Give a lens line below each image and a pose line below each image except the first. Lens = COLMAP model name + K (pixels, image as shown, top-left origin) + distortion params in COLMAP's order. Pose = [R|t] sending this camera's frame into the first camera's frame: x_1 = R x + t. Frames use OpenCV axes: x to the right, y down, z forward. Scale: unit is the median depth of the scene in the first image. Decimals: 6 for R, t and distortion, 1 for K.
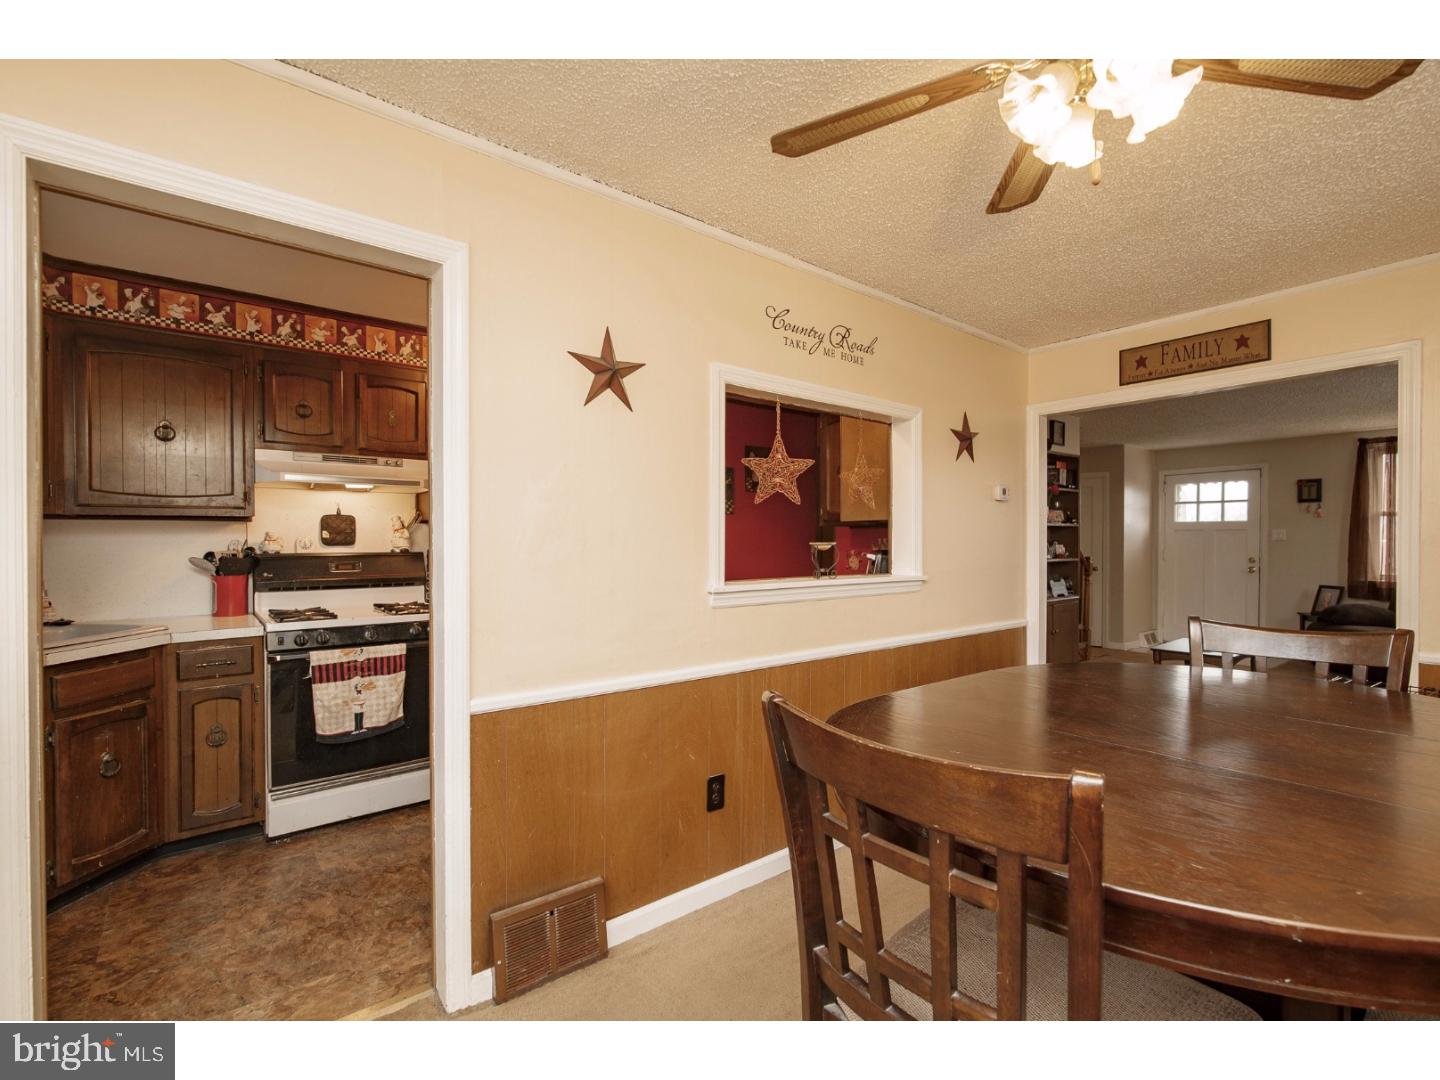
lens RADIAL K [[655.7, 0, 720.2], [0, 655.7, 545.9], [0, 0, 1]] dist [-0.005575, 0.000179]
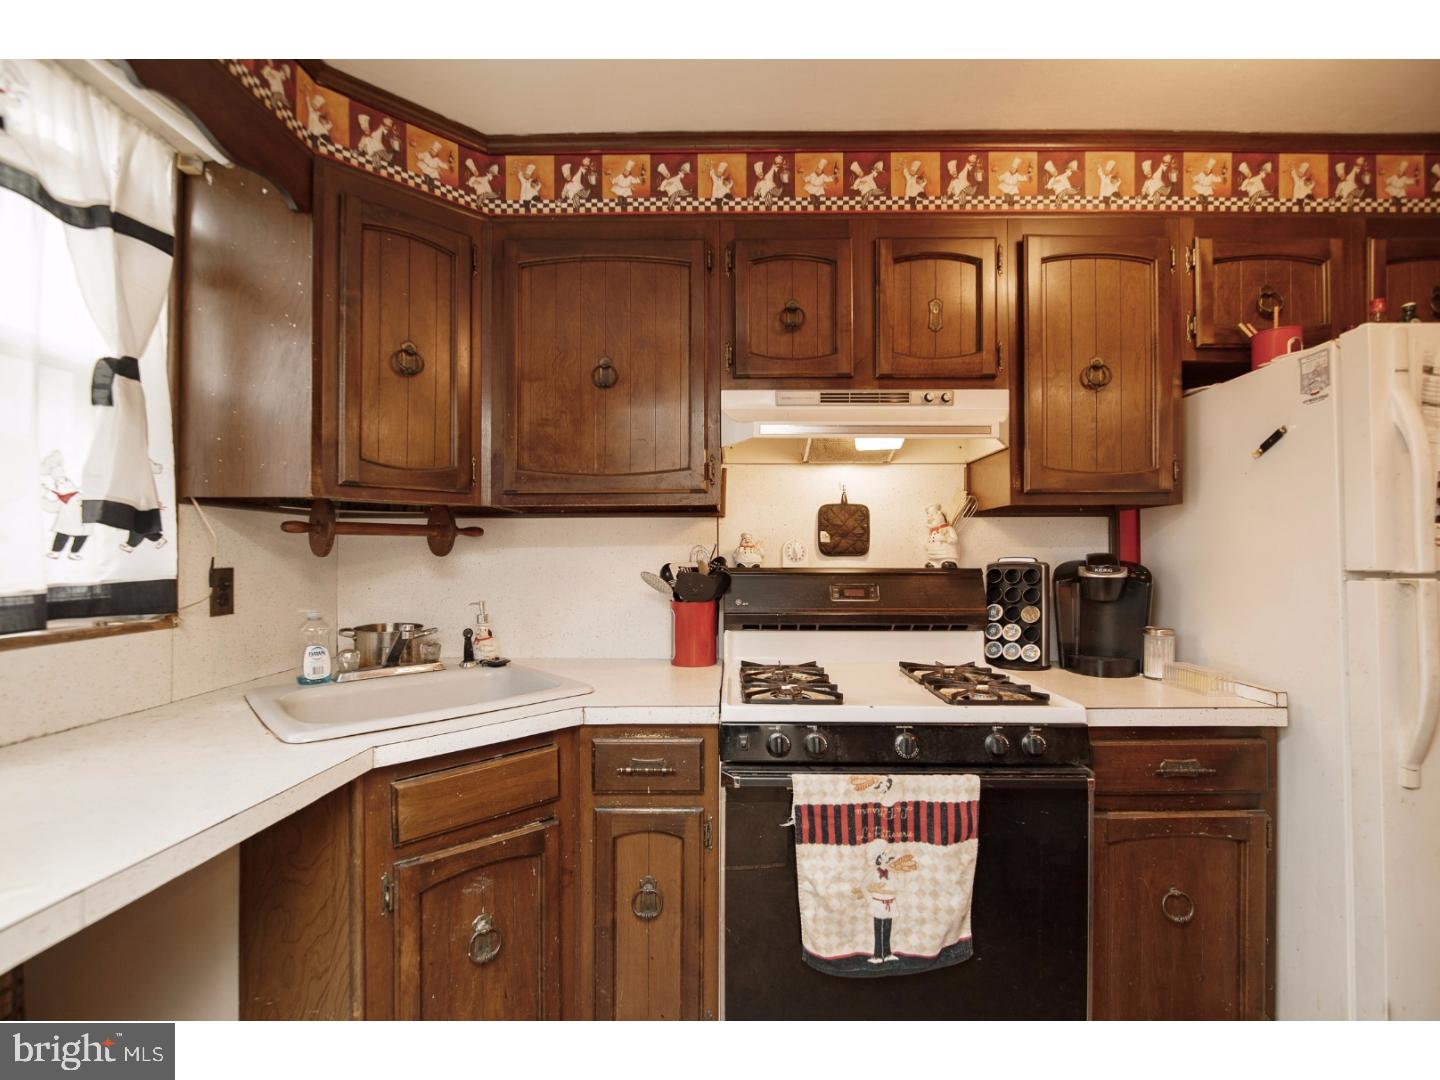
lens RADIAL K [[662.7, 0, 724.2], [0, 662.7, 550.8], [0, 0, 1]] dist [-0.010504, 0.001506]
pose [[0.765891, -0.002061, -0.642967, -0.332393], [-0.008844, 0.999866, -0.013740, 0.004967], [0.642909, 0.016210, 0.765771, 0.558256]]
